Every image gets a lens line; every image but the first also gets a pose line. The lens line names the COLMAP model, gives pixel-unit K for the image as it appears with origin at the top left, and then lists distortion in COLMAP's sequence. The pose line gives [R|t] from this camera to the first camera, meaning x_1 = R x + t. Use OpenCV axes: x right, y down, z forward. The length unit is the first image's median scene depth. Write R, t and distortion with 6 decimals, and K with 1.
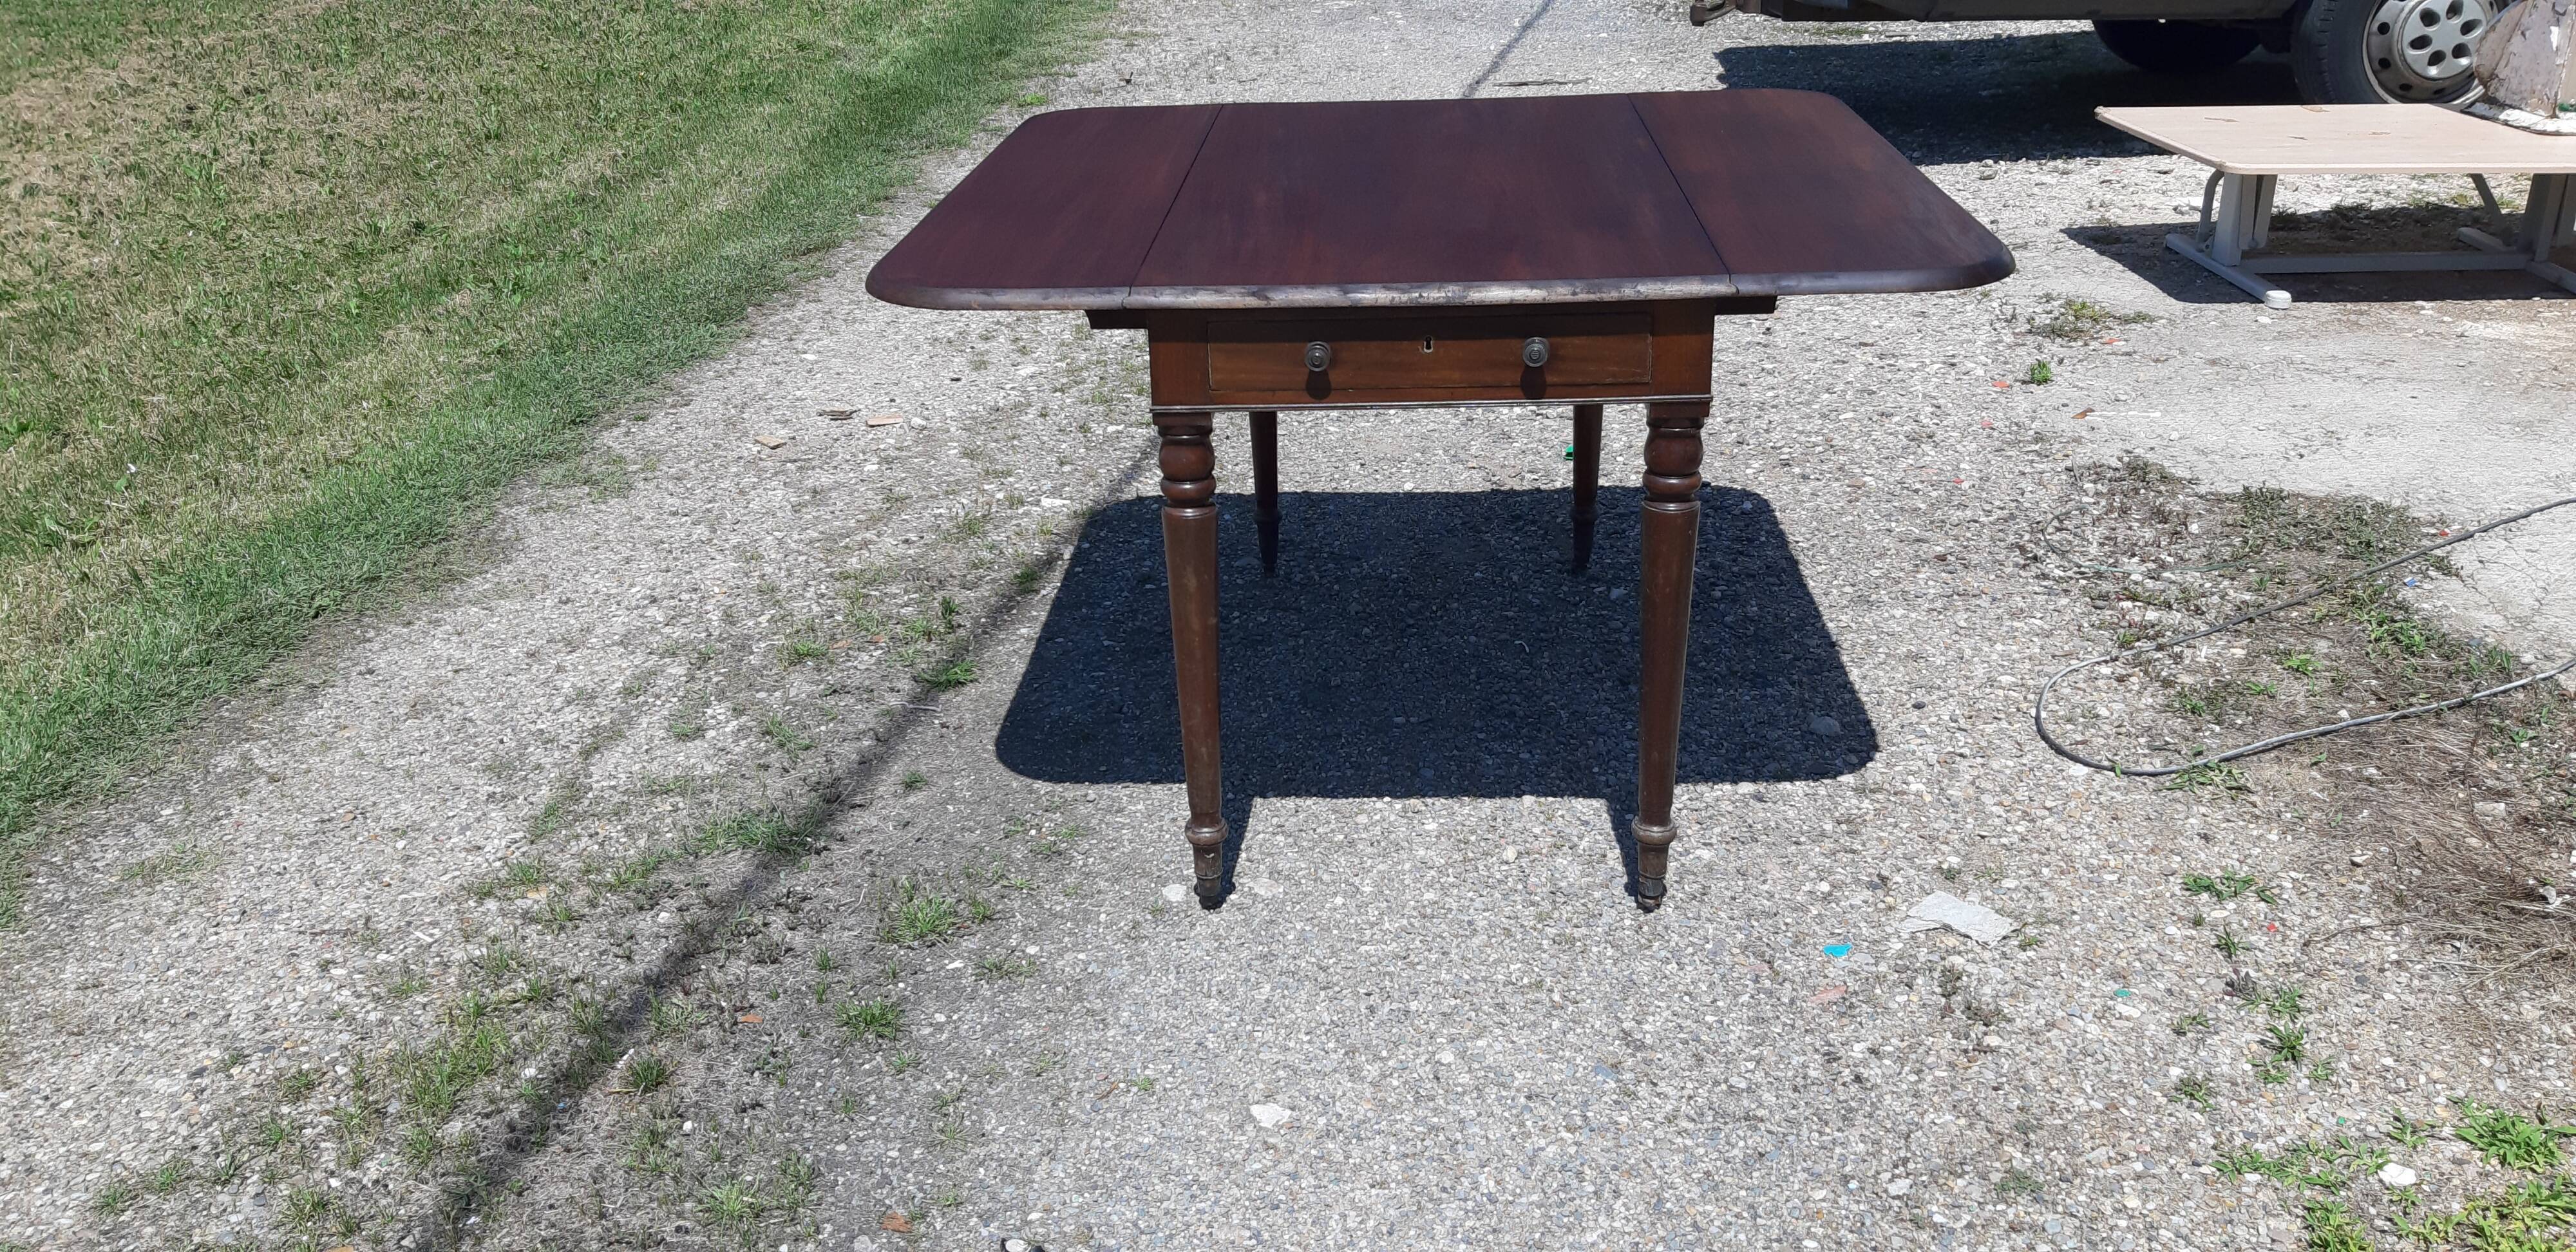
lens RADIAL K [[2028.7, 0, 1275.4], [0, 2028.7, 590.4], [0, 0, 1]] dist [0.201856, -0.551368]
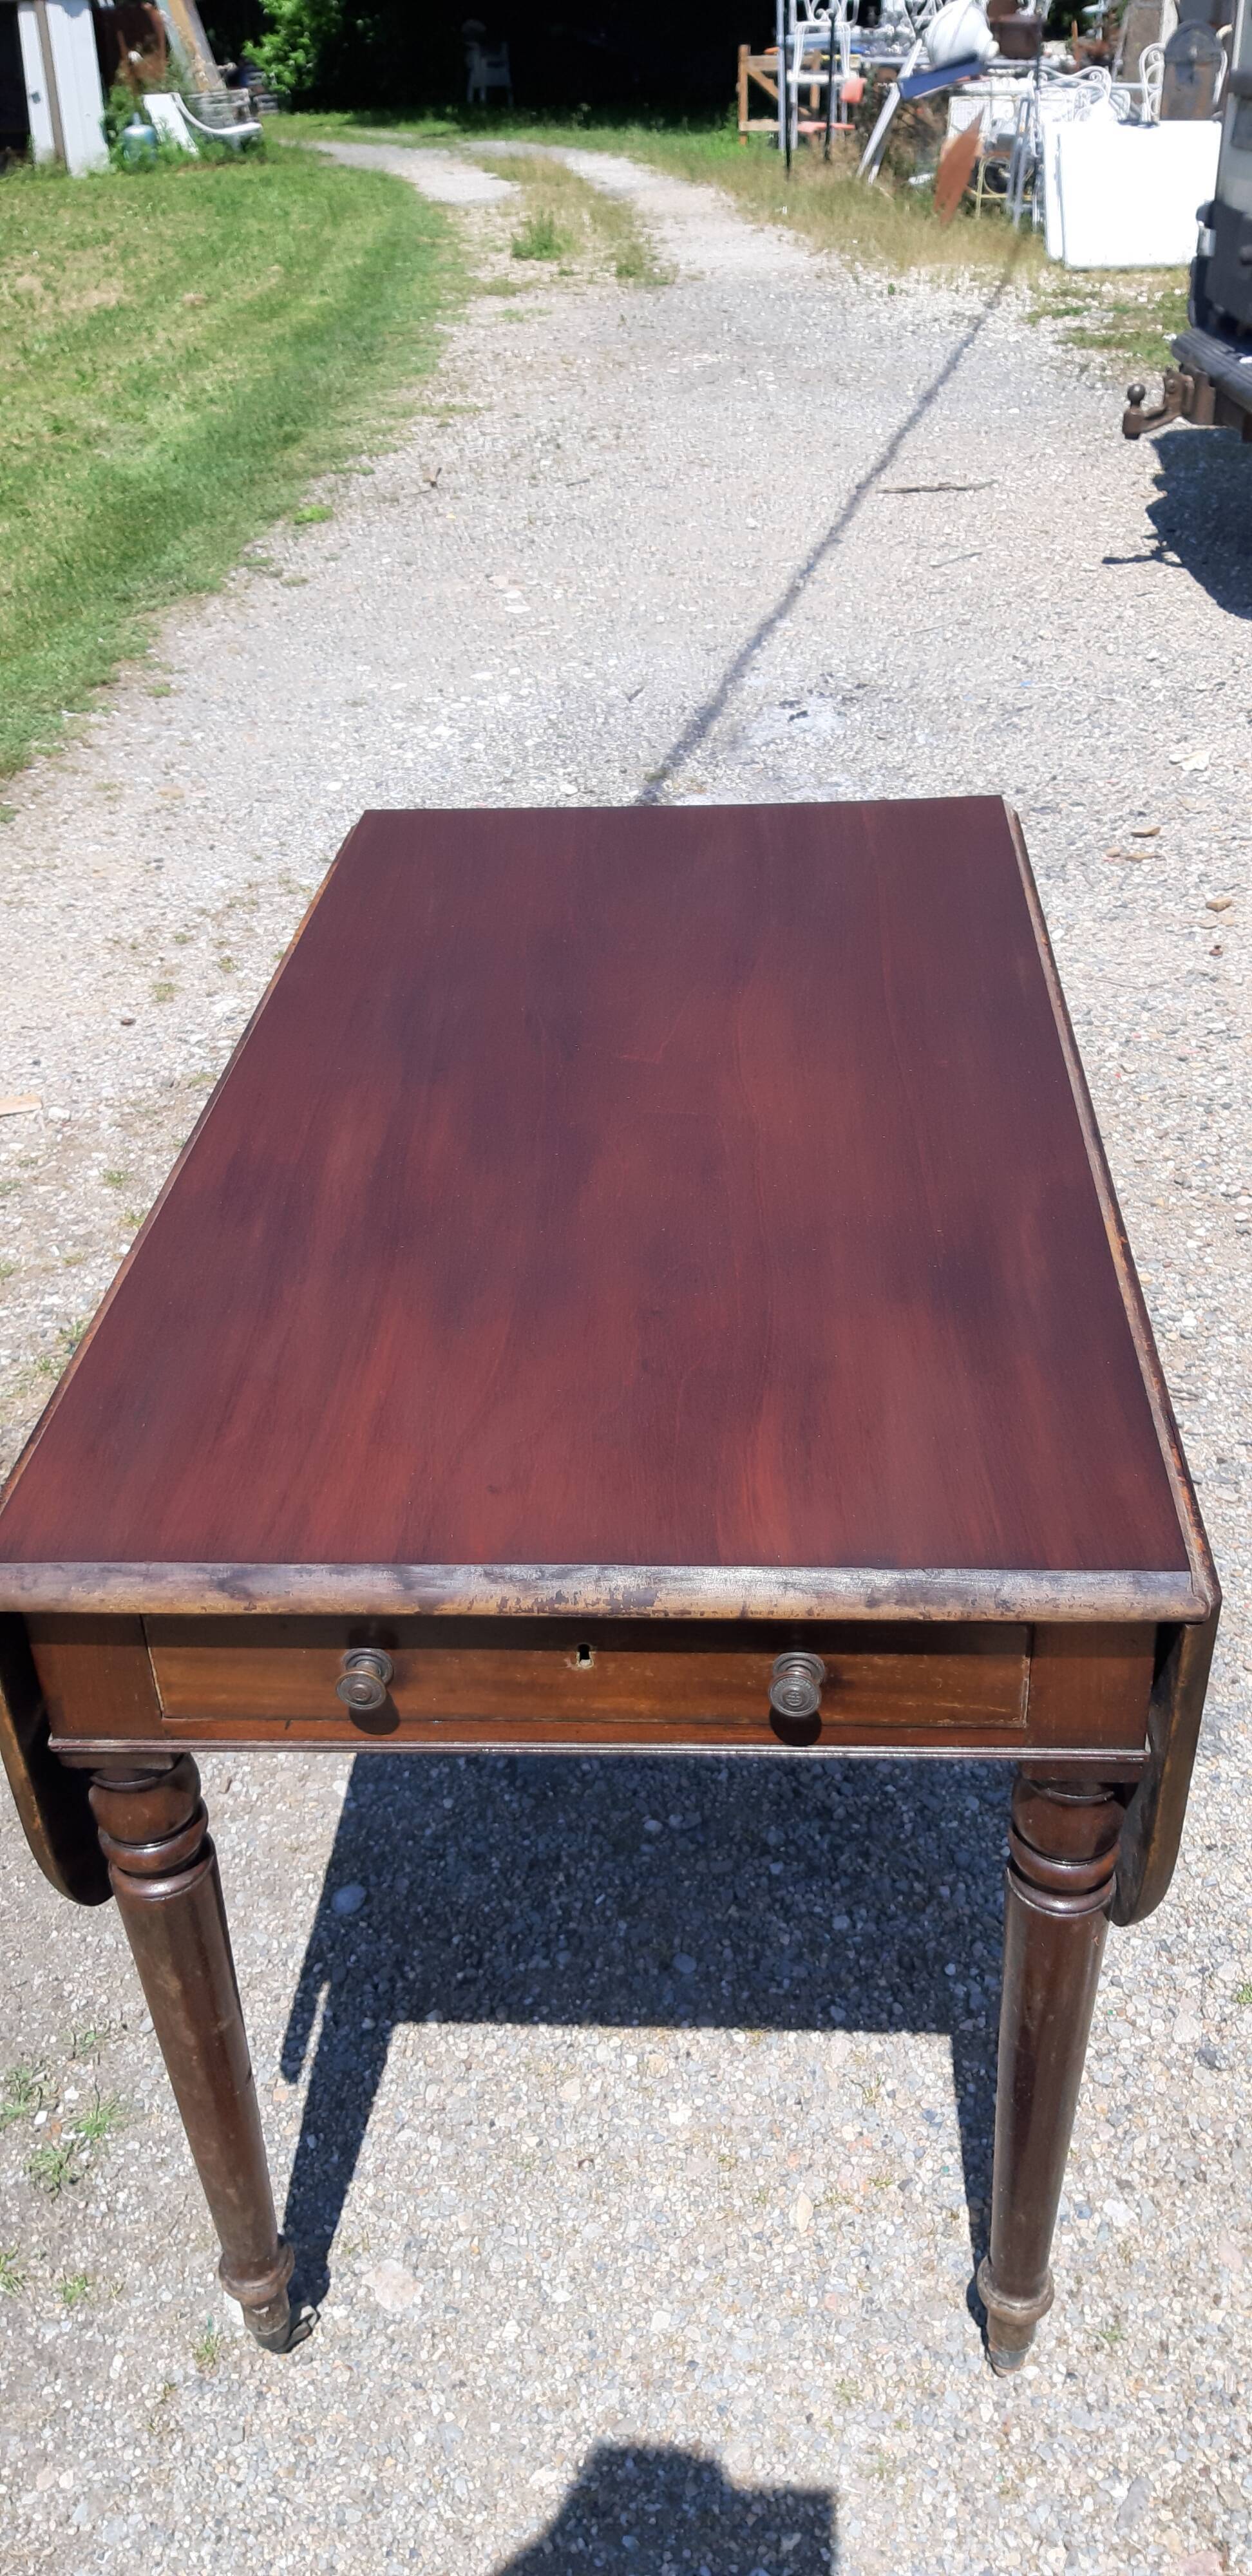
lens RADIAL K [[2057.2, 0, 626.0], [0, 2057.2, 1288.0], [0, 0, 1]] dist [0.070687, -0.138781]
pose [[0.999817, 0.000799, -0.019119, 0.080949], [0.002486, 0.985238, 0.171174, -0.270324], [0.018973, -0.171190, 0.985055, 0.474863]]
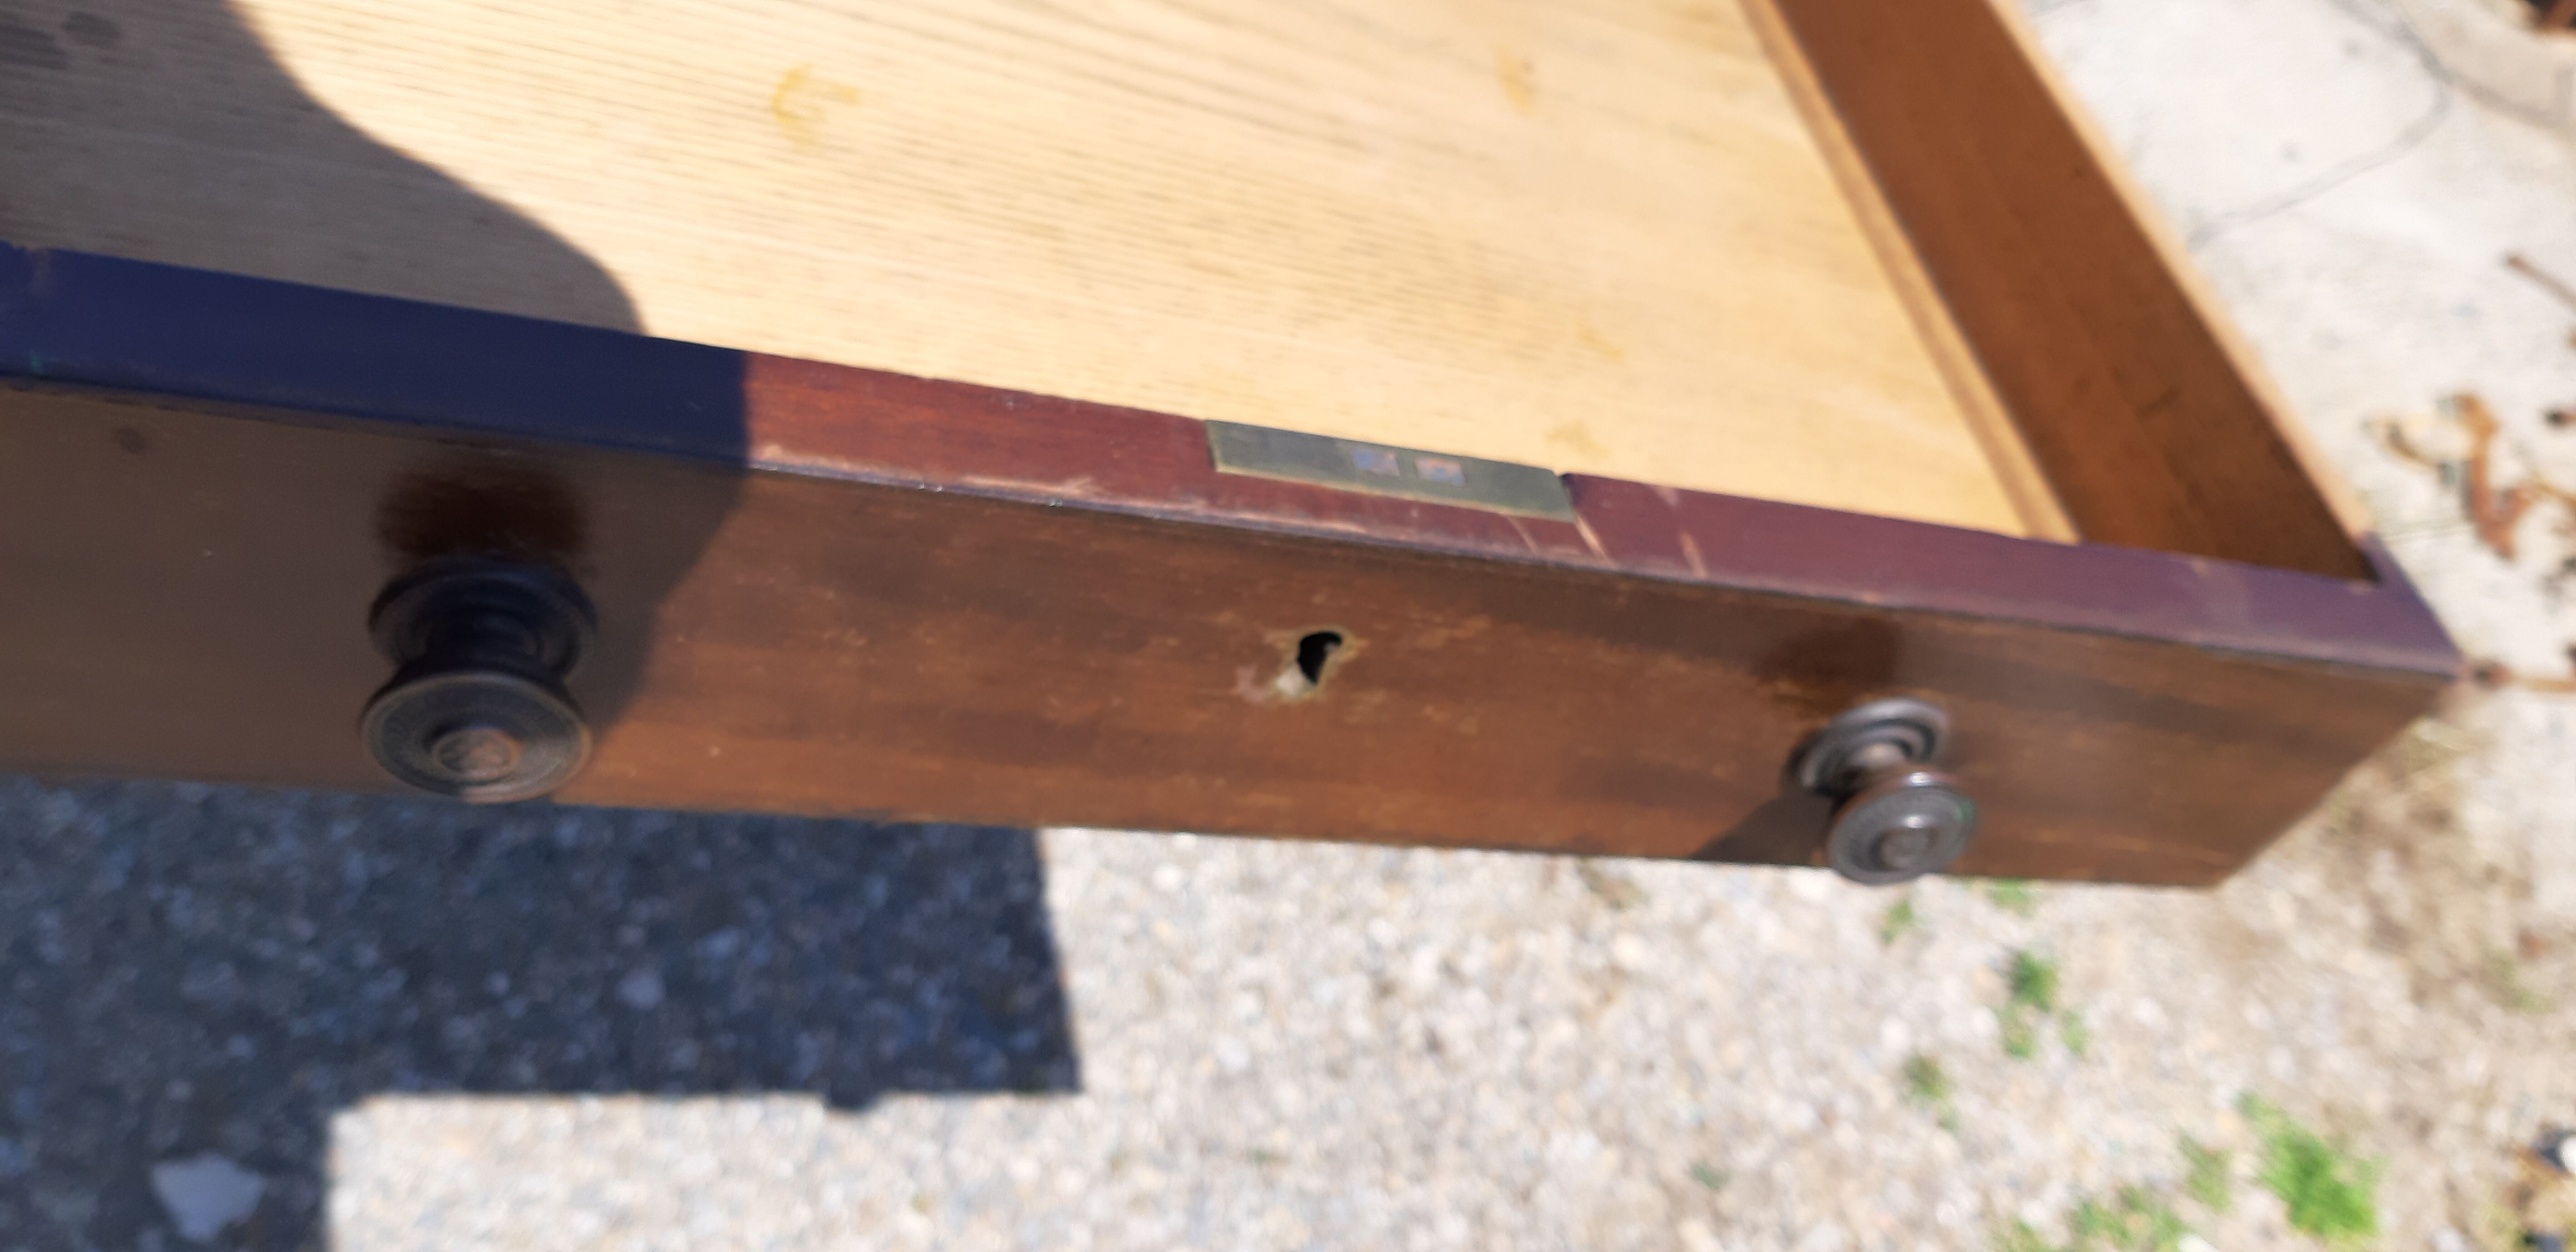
lens RADIAL K [[2116.1, 0, 1288.0], [0, 2116.1, 626.0], [0, 0, 1]] dist [0.054896, -0.153919]
pose [[0.876989, 0.059299, 0.476837, -0.018952], [-0.255361, 0.898139, 0.357964, -0.044485], [-0.407039, -0.435696, 0.802801, 0.559180]]
